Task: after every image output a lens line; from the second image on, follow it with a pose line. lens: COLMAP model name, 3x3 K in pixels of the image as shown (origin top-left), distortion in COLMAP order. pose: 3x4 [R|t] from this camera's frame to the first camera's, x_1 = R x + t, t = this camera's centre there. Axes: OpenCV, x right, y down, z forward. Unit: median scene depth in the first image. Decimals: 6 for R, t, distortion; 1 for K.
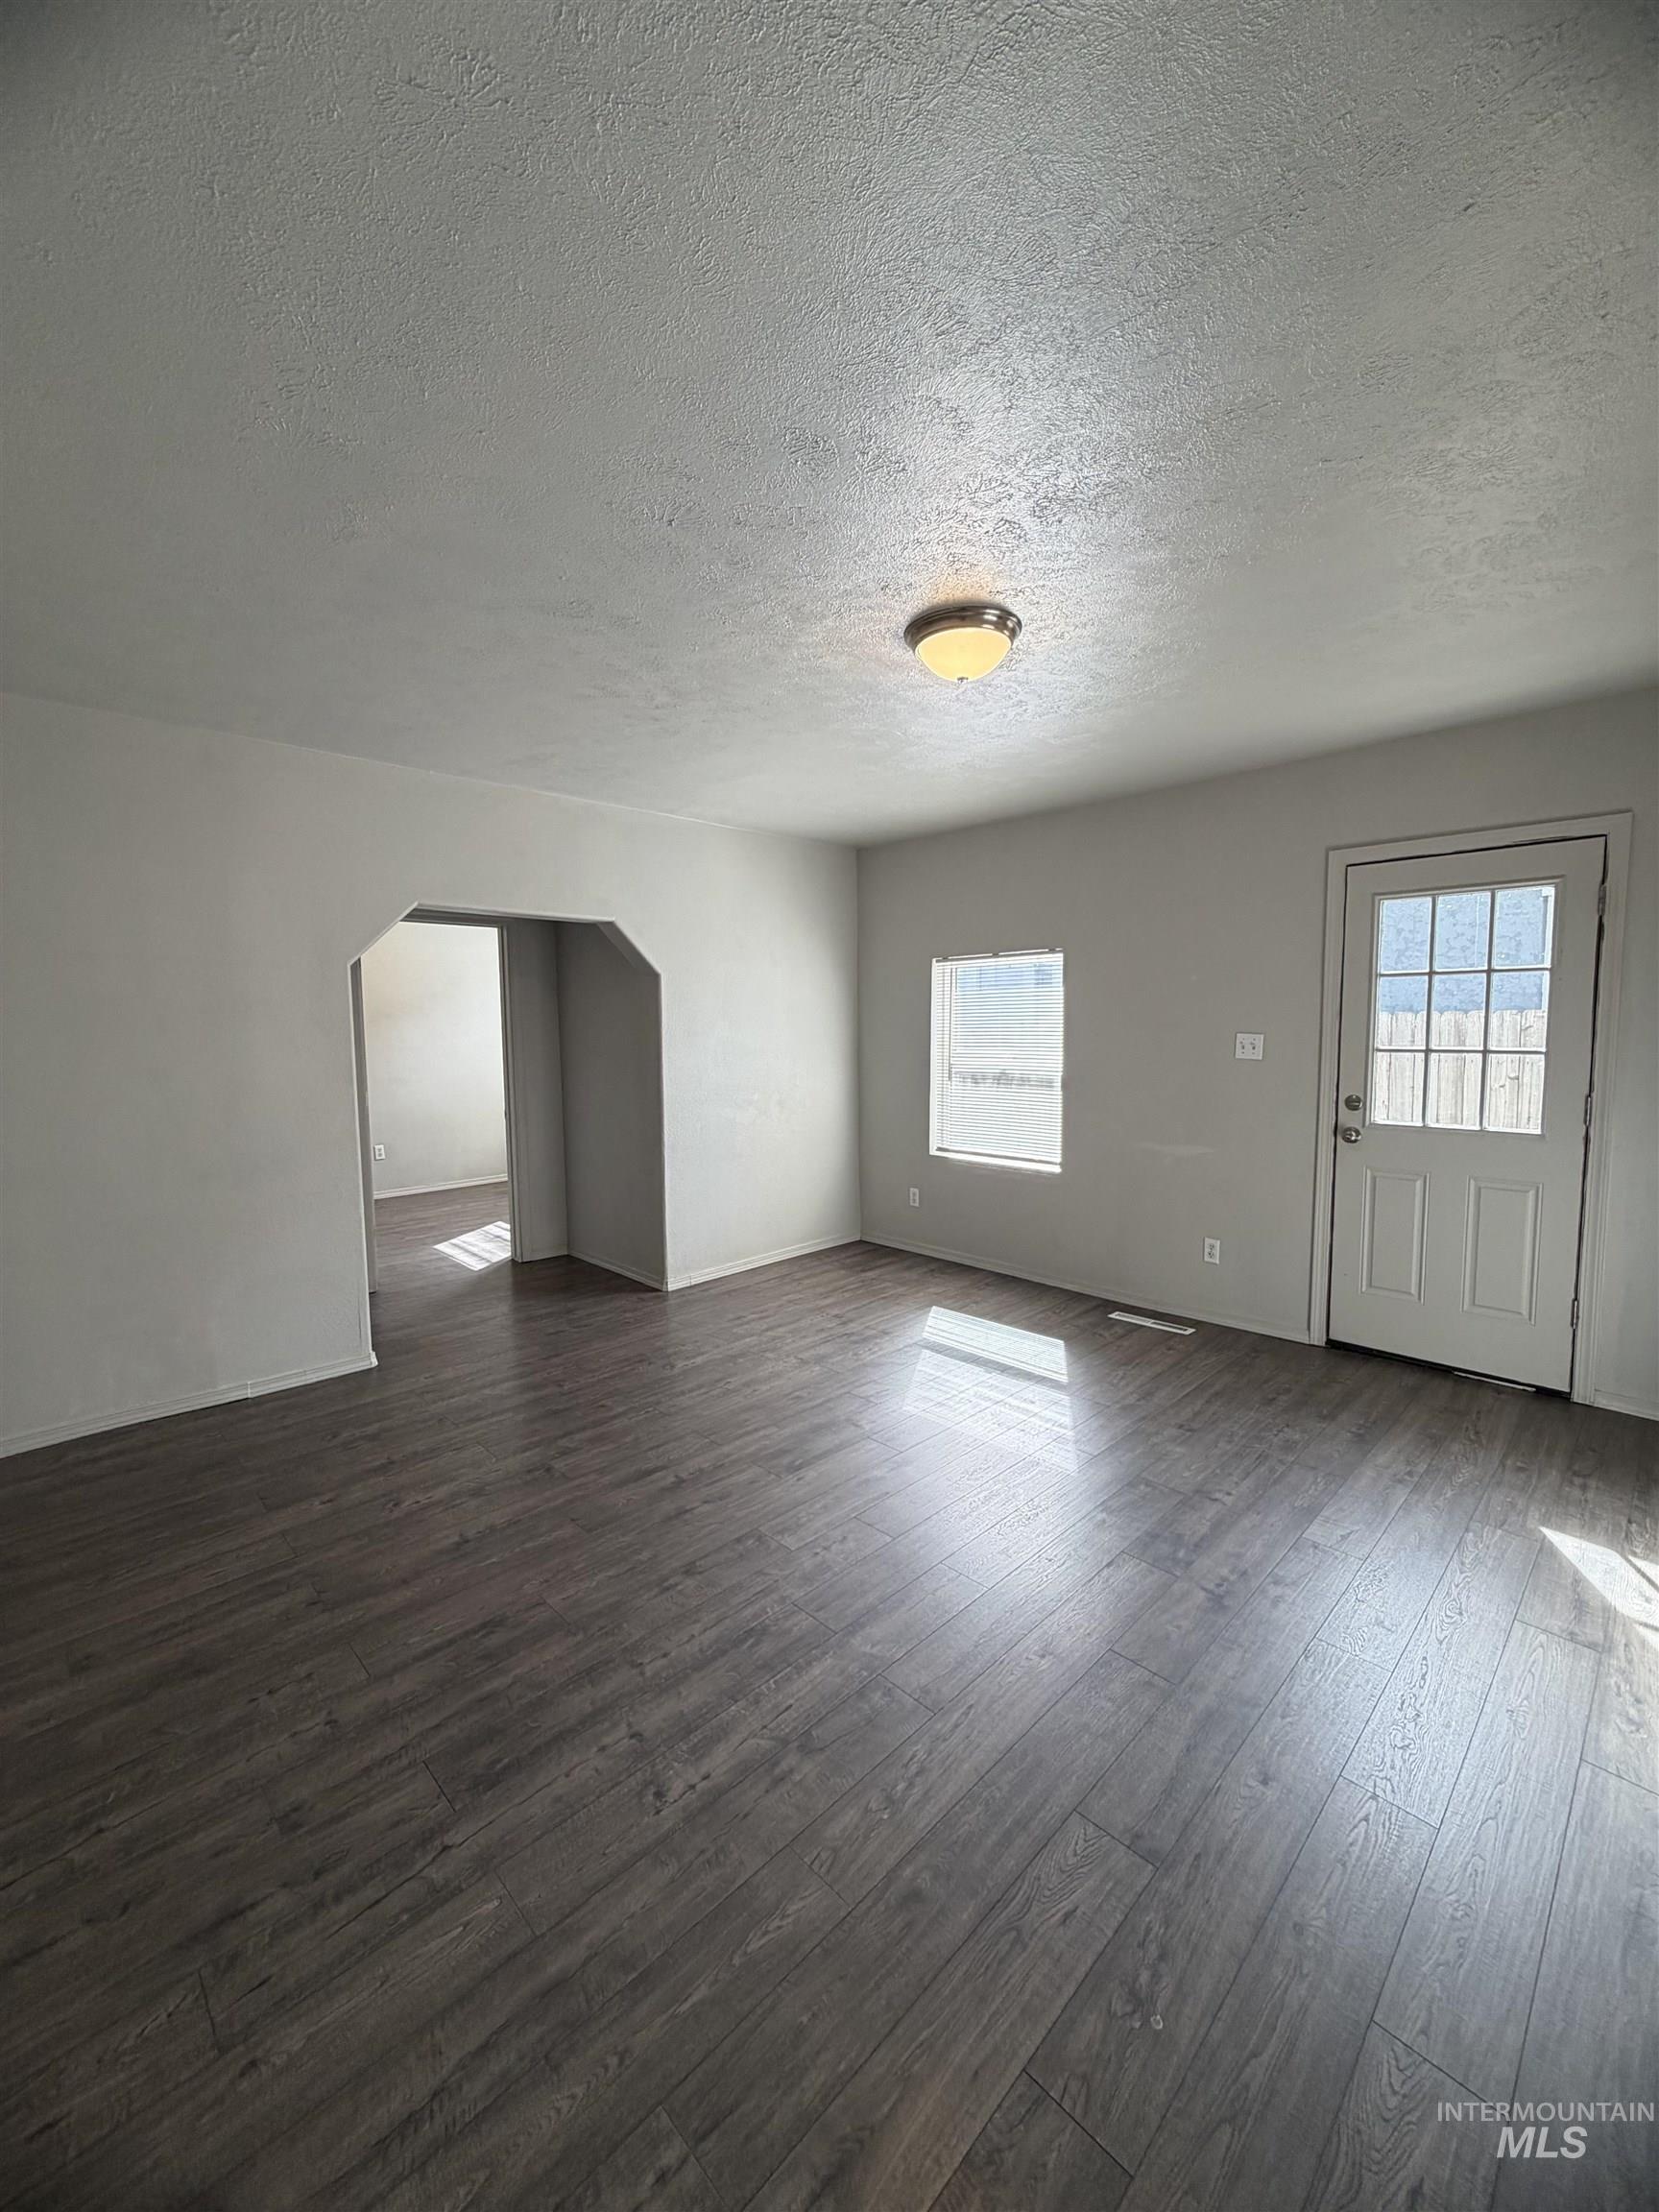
lens RADIAL K [[880.5, 0, 824.0], [0, 880.5, 1093.4], [0, 0, 1]] dist [-0.001936, 0.000683]
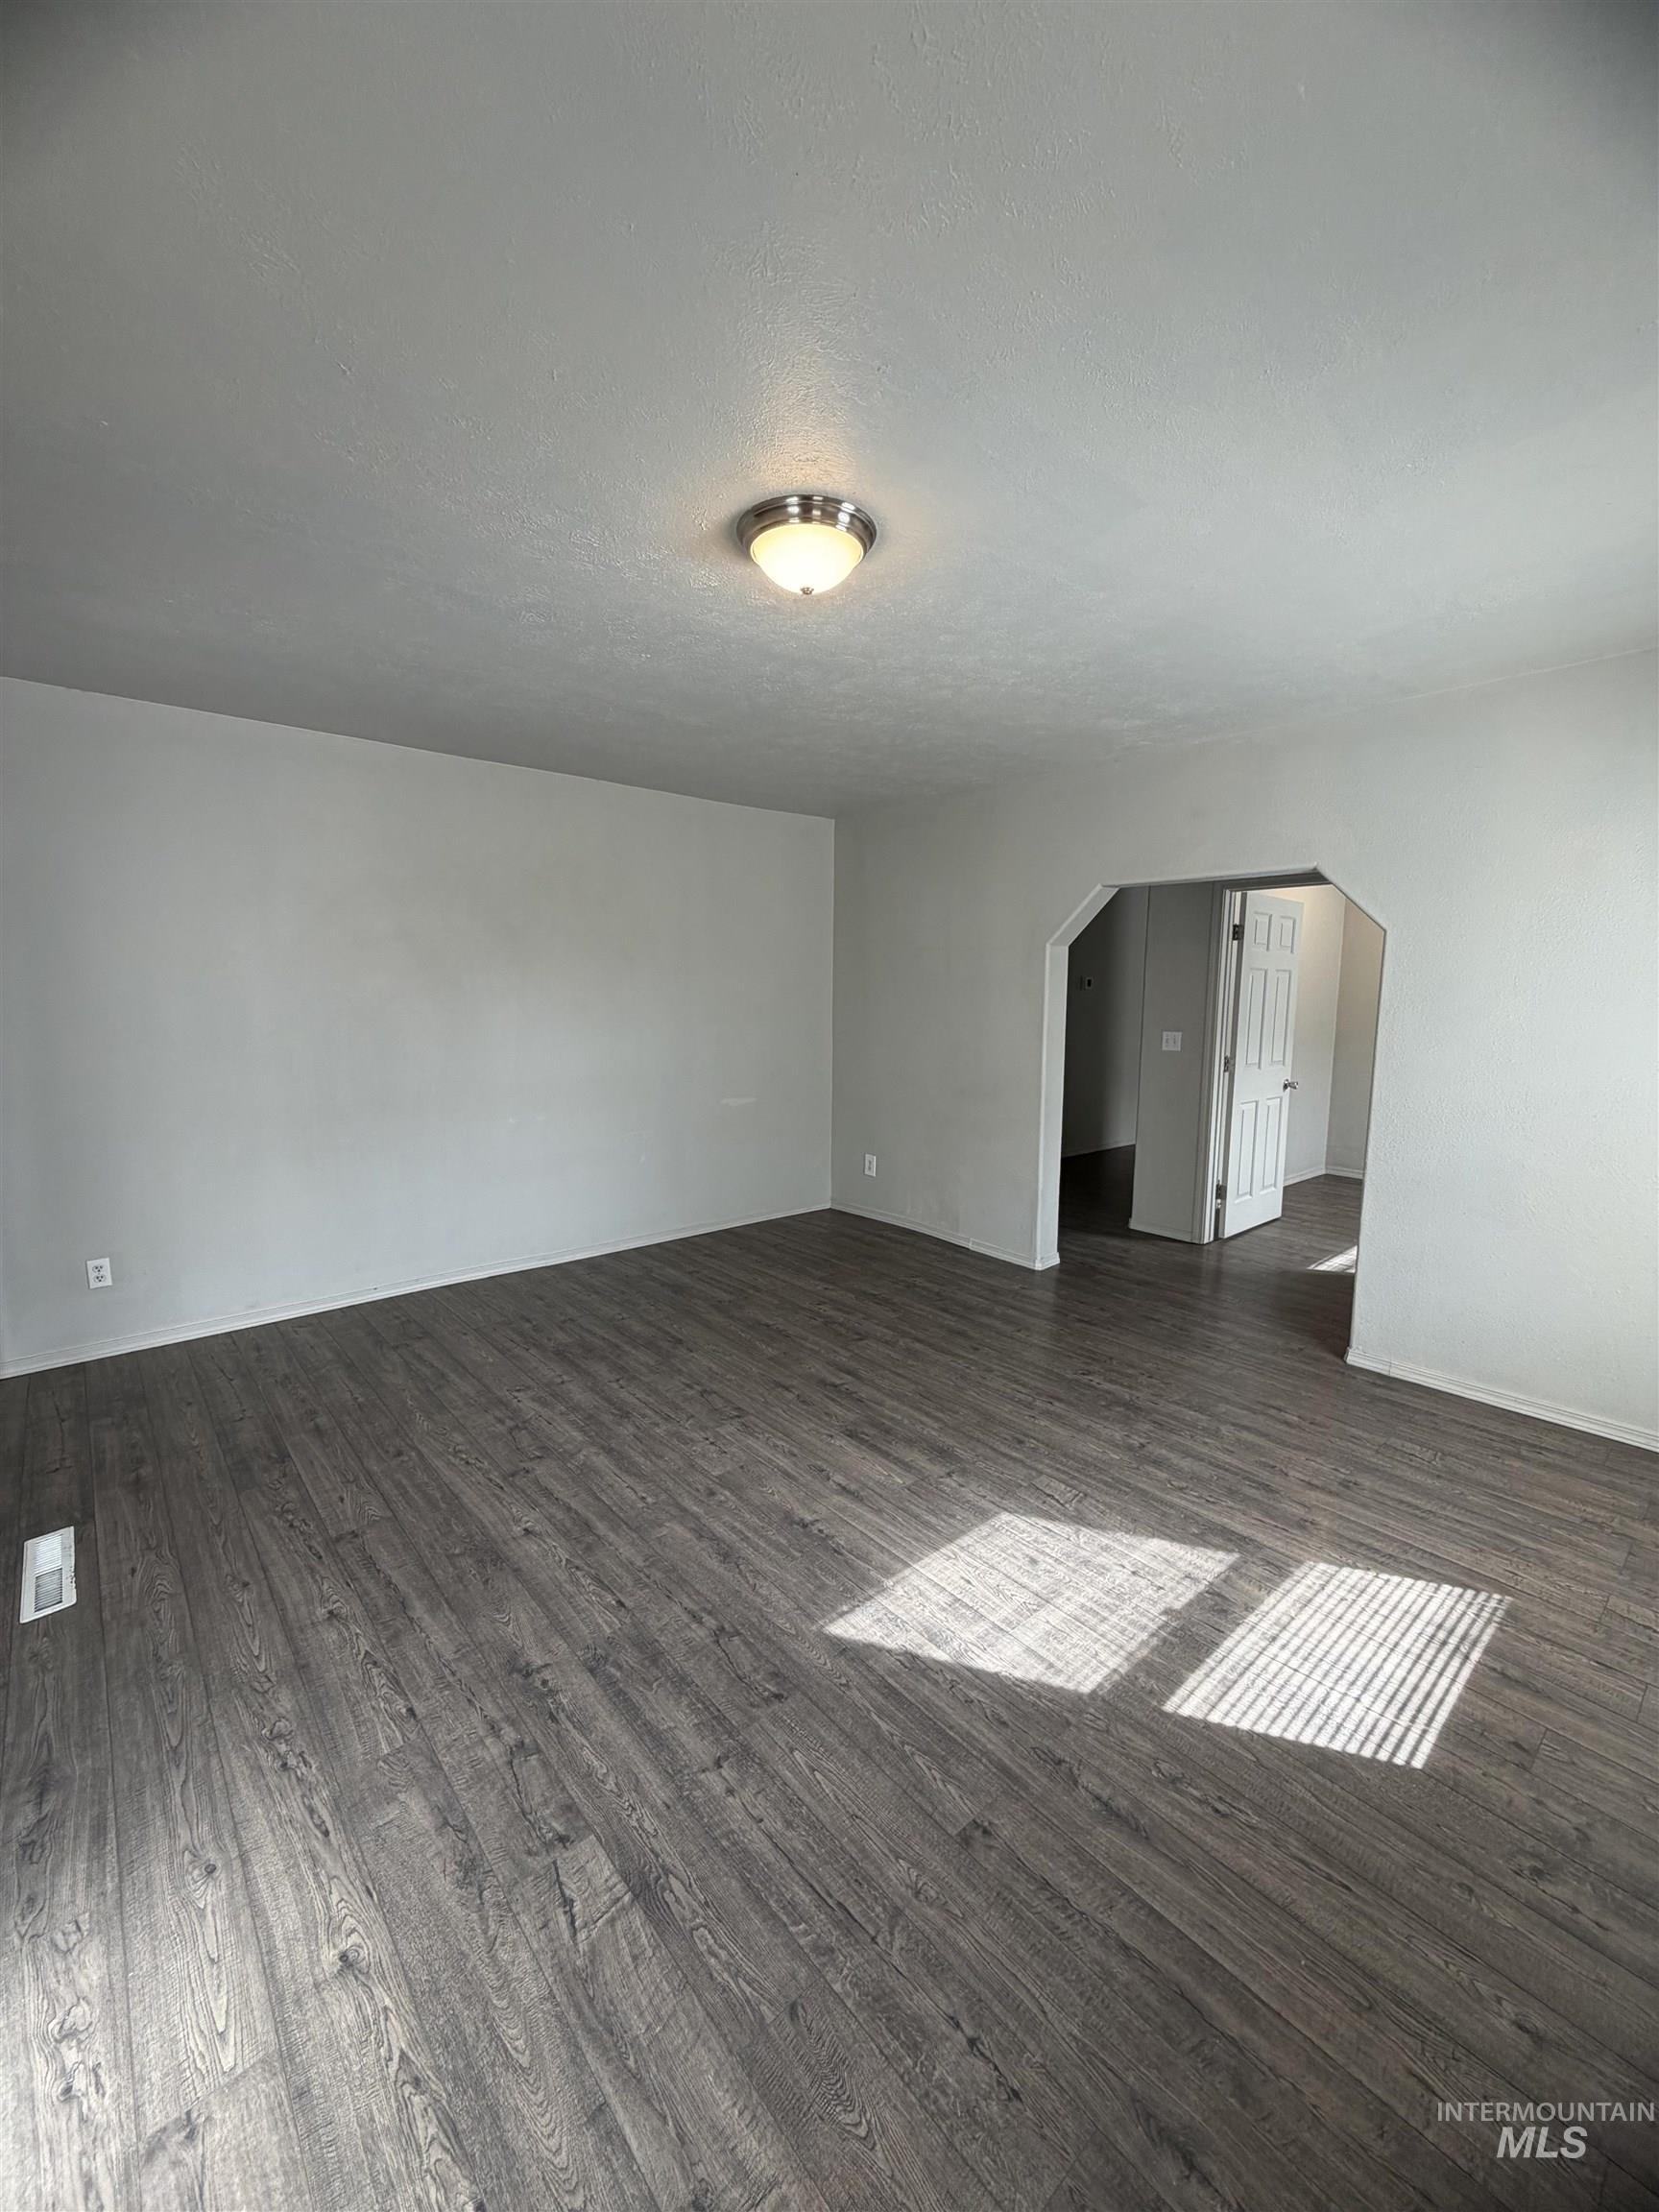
lens RADIAL K [[880.5, 0, 820.4], [0, 880.5, 1089.7], [0, 0, 1]] dist [-0.001936, 0.000683]
pose [[-0.061435, 0.125669, -0.990168, 1.083016], [-0.087727, 0.987523, 0.130776, -0.115197], [0.994248, 0.094899, -0.049644, 1.139428]]
